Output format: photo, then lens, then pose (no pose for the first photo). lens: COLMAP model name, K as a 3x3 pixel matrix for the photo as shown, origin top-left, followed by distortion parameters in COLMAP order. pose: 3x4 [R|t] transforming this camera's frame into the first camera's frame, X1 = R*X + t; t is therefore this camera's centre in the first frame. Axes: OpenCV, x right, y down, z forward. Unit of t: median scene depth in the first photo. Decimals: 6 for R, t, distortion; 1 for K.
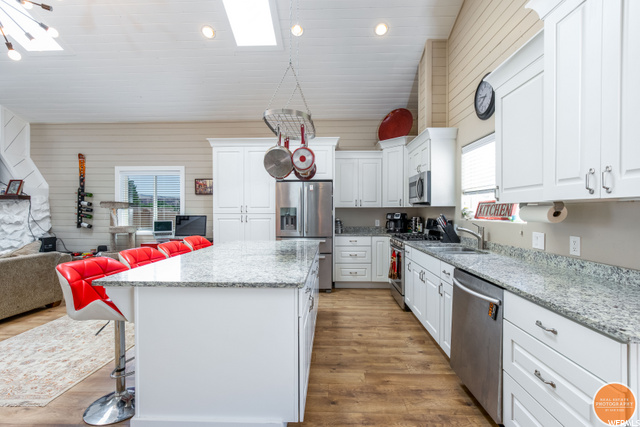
lens RADIAL K [[292.4, 0, 320.4], [0, 292.4, 210.6], [0, 0, 1]] dist [-0.011007, 0.000402]
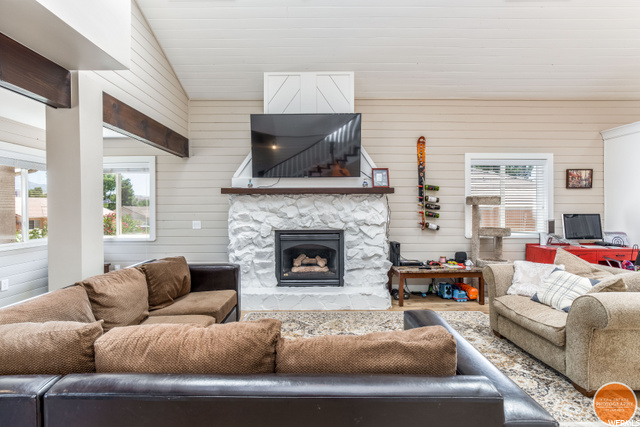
lens RADIAL K [[292.4, 0, 320.4], [0, 292.4, 210.6], [0, 0, 1]] dist [-0.011007, 0.000402]
pose [[0.999434, -0.000807, 0.033620, -1.146793], [0.000812, 1.000000, -0.000135, 0.006192], [-0.033620, 0.000162, 0.999435, 0.214342]]
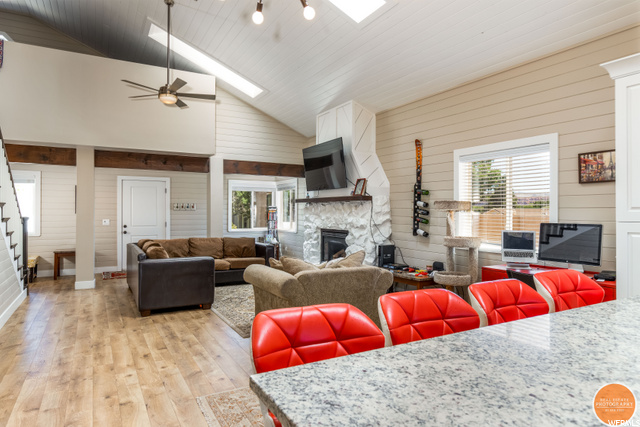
lens RADIAL K [[397.6, 0, 320.0], [0, 397.6, 213.5], [0, 0, 1]] dist [-0.001548, -0.002766]
pose [[0.526337, 0.005335, -0.850259, -0.066047], [-0.005009, 0.999982, 0.003174, -0.001831], [0.850261, 0.002588, 0.526355, 0.228685]]
